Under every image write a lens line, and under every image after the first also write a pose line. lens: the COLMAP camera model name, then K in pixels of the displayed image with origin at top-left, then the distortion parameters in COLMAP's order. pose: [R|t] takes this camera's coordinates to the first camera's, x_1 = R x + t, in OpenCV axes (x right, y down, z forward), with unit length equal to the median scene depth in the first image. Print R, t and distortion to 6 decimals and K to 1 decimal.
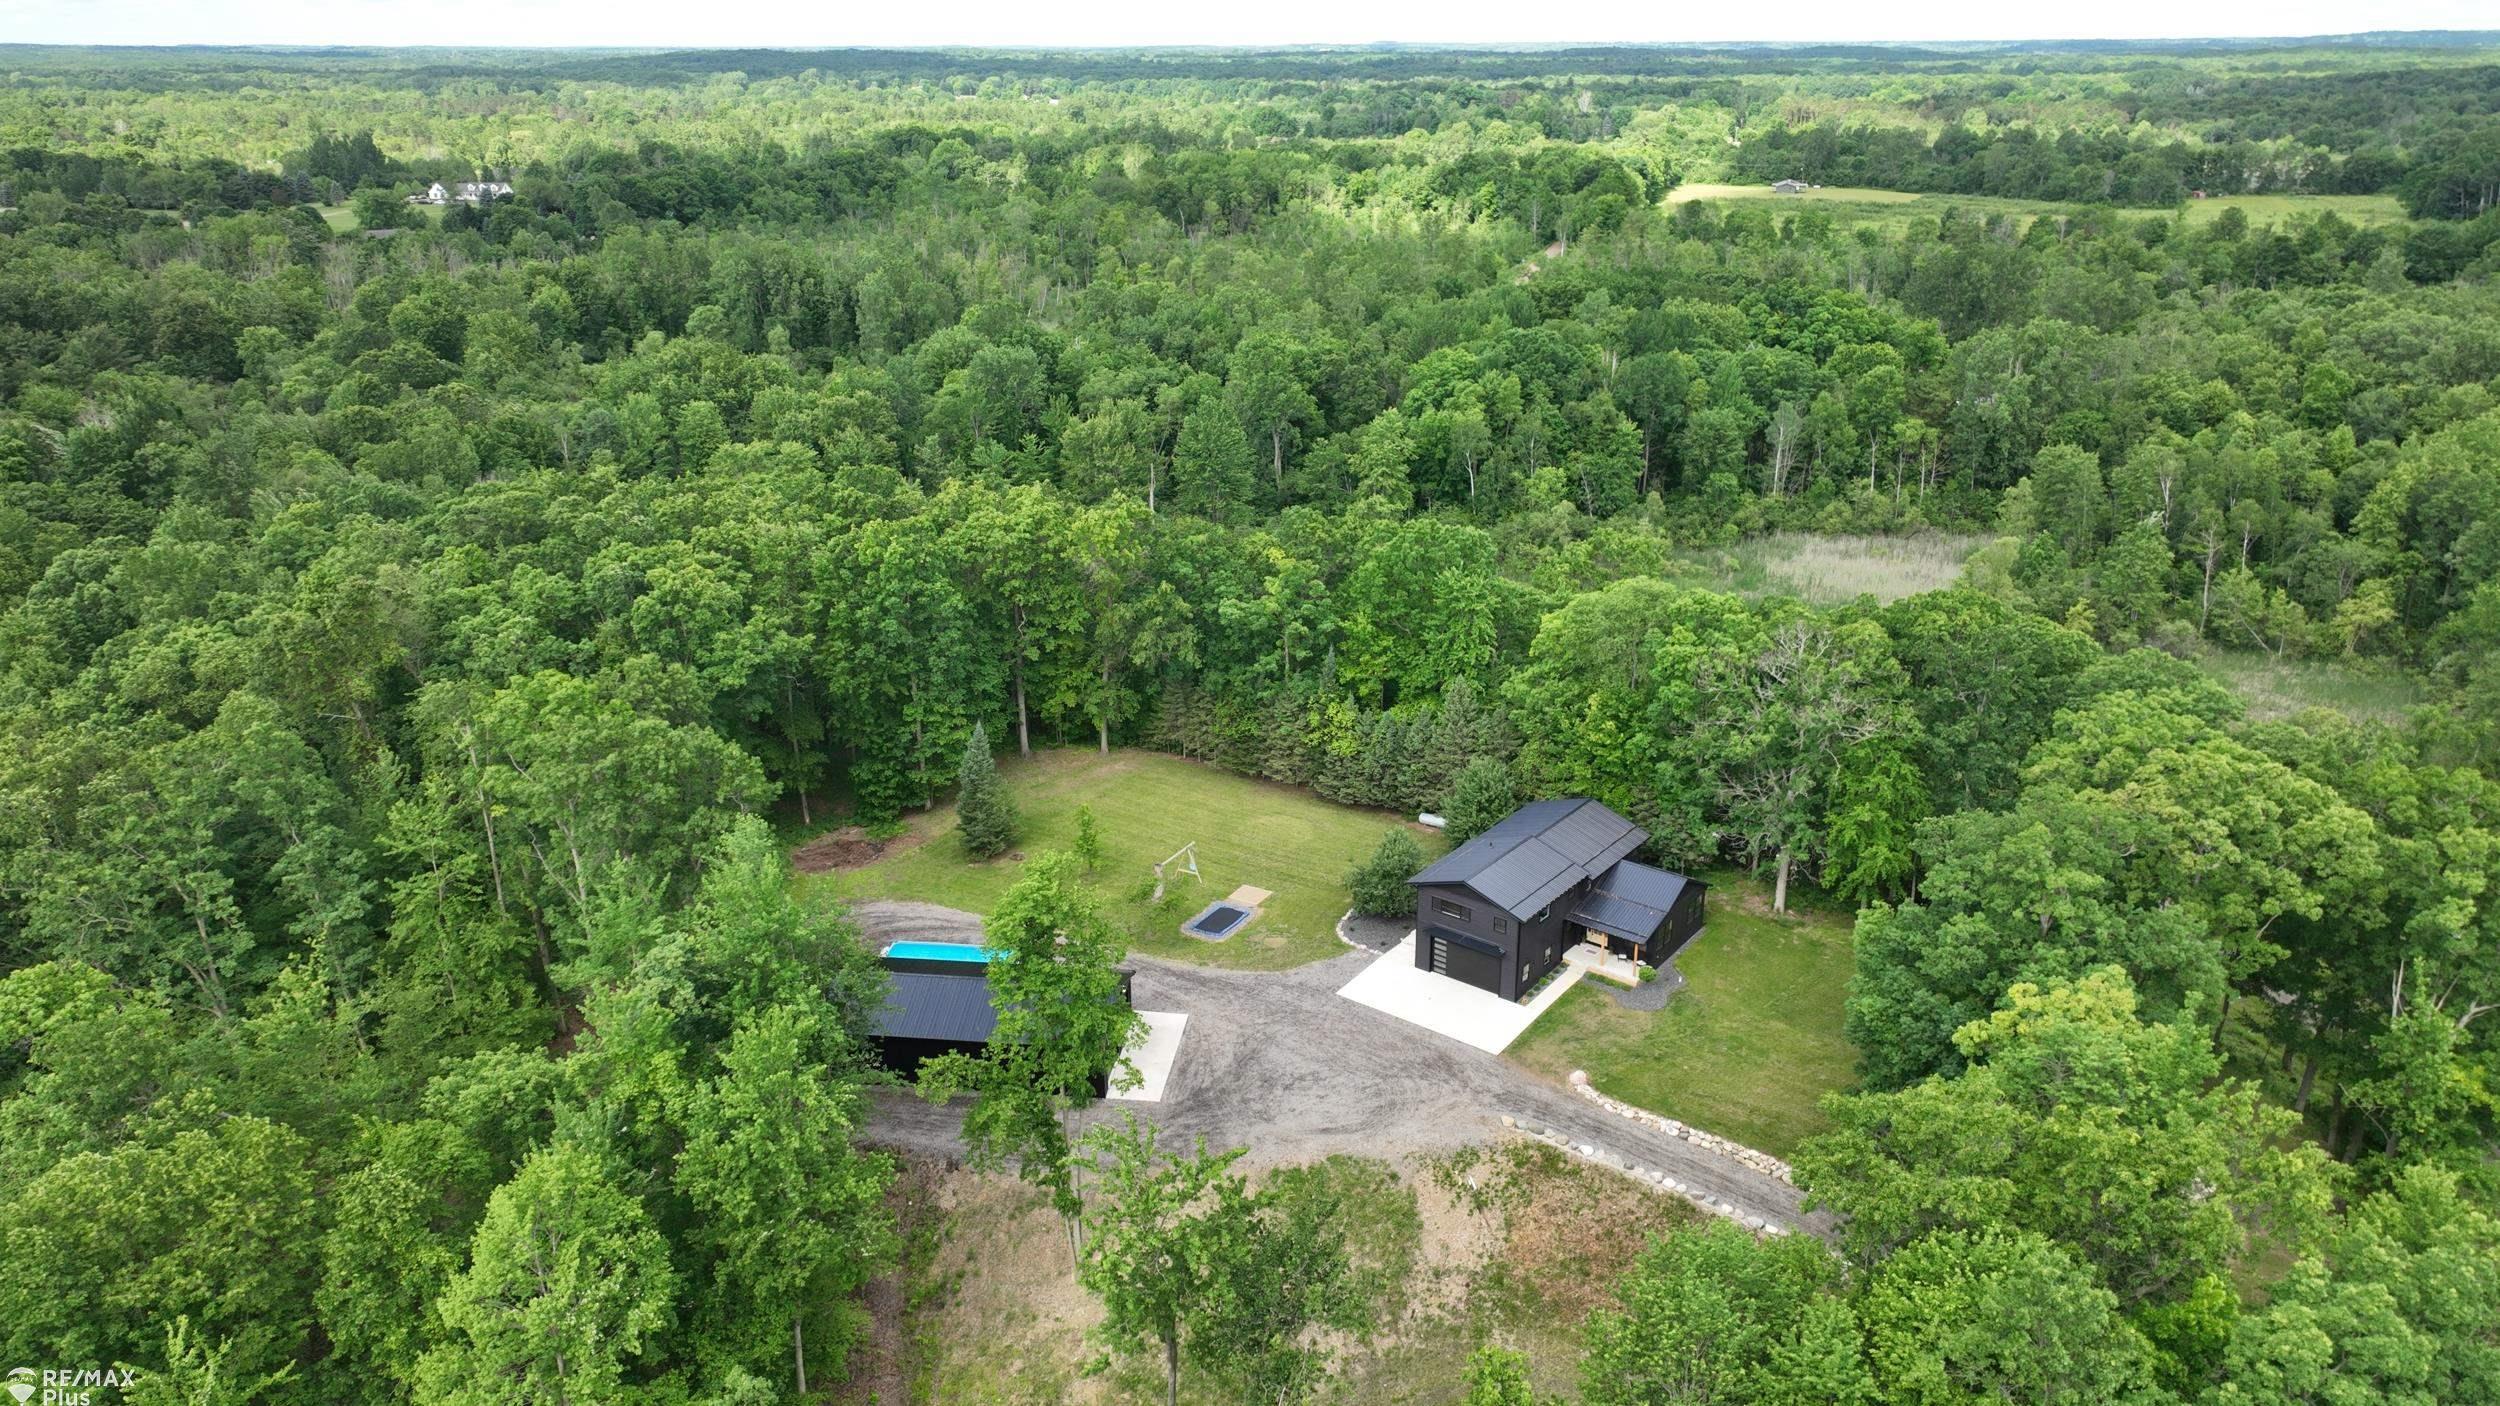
lens RADIAL K [[1757.1, 0, 1250.0], [0, 1757.1, 703.0], [0, 0, 1]] dist [0.002645, 0.009601]
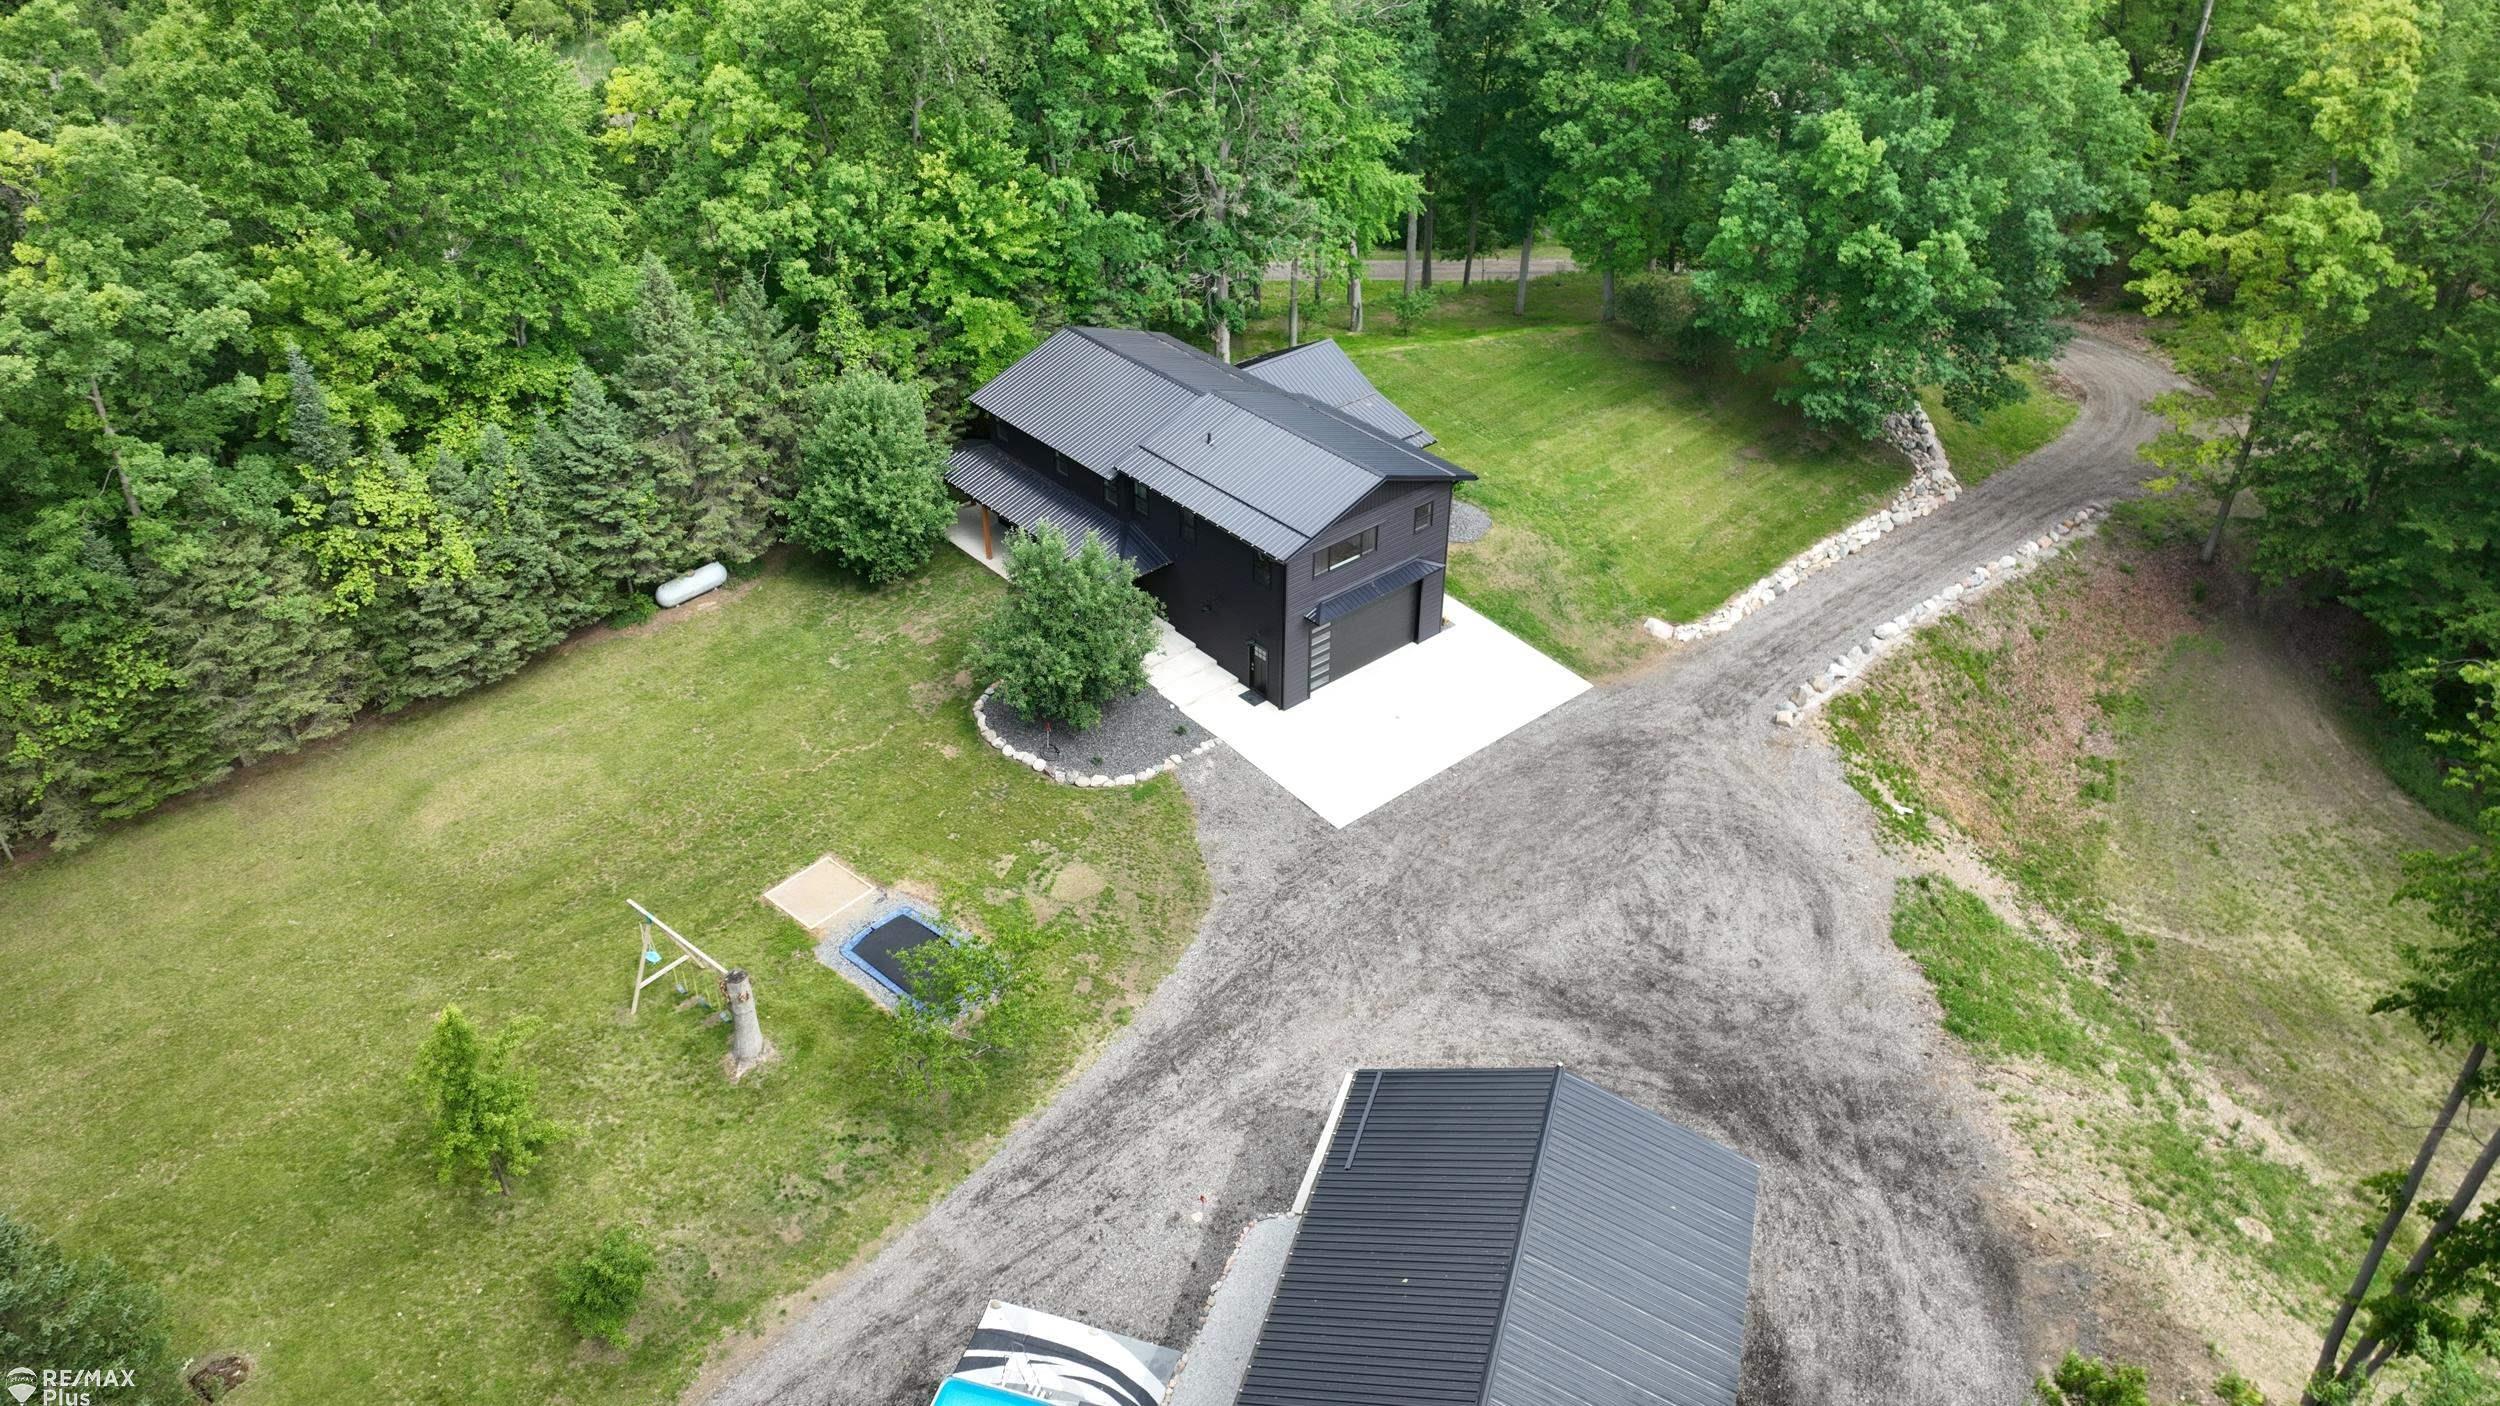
lens RADIAL K [[1757.1, 0, 1250.0], [0, 1757.1, 703.0], [0, 0, 1]] dist [0.002645, 0.009601]
pose [[0.189068, -0.551695, 0.812334, -0.184057], [0.342911, 0.812269, 0.471839, -0.053997], [-0.920144, 0.189348, 0.342756, 0.486685]]
